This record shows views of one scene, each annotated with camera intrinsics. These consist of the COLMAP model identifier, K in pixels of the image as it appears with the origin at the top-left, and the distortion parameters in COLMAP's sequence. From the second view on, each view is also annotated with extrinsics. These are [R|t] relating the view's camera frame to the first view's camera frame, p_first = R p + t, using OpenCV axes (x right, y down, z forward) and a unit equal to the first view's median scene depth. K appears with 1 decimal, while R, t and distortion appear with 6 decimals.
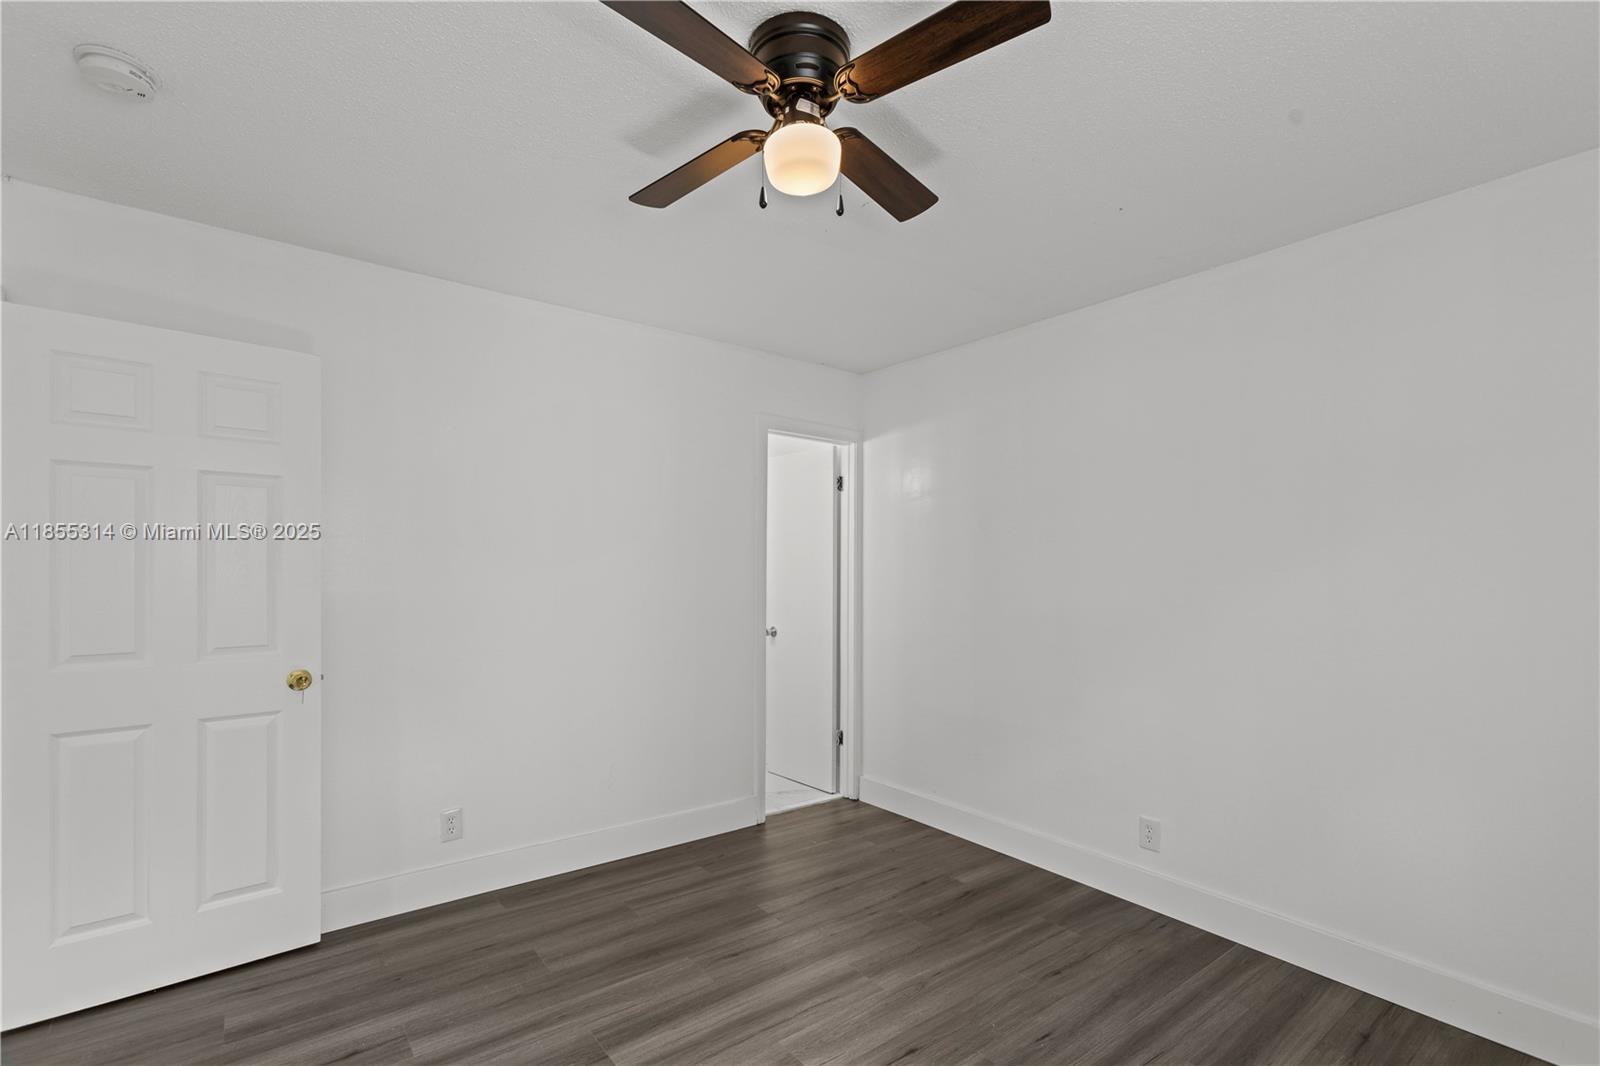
lens RADIAL K [[725.8, 0, 800.2], [0, 725.8, 559.8], [0, 0, 1]] dist [-0.009253, 0.004157]
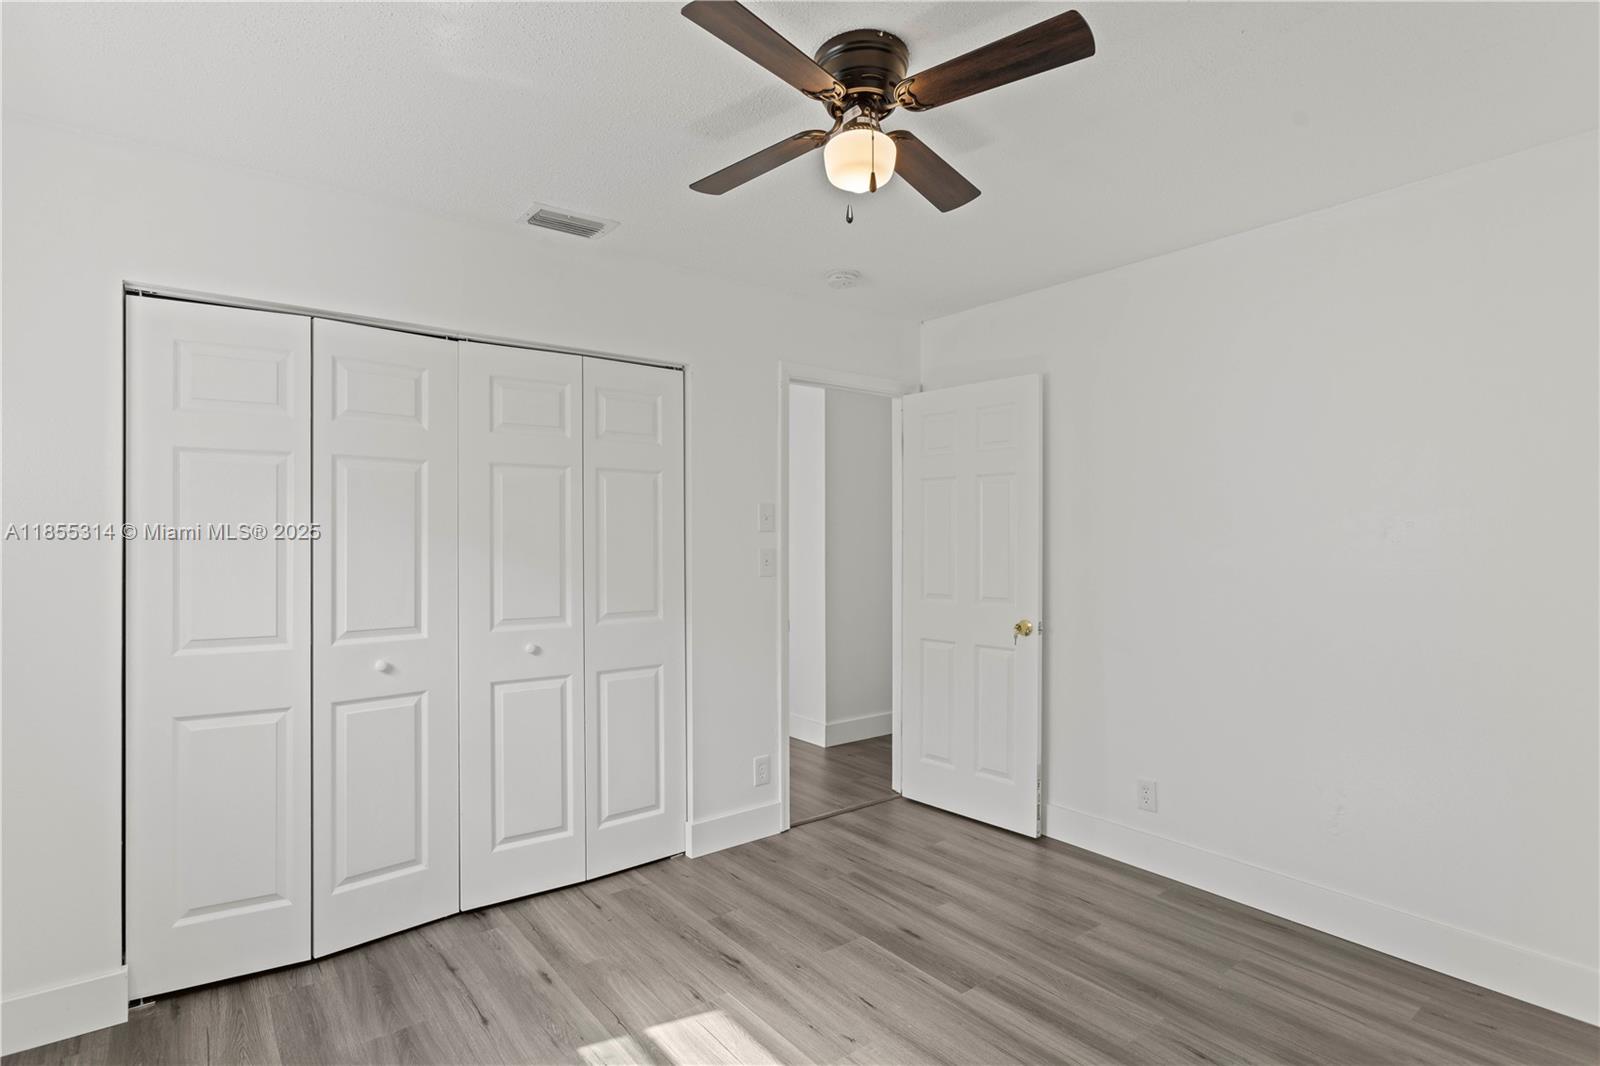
lens RADIAL K [[828.6, 0, 800.1], [0, 828.6, 536.1], [0, 0, 1]] dist [0.002674, 0.000090]
pose [[0.000002, -0.004503, -0.999990, 0.784729], [0.006189, 0.999971, -0.004503, 0.003943], [0.999981, -0.006189, 0.000030, 0.587098]]
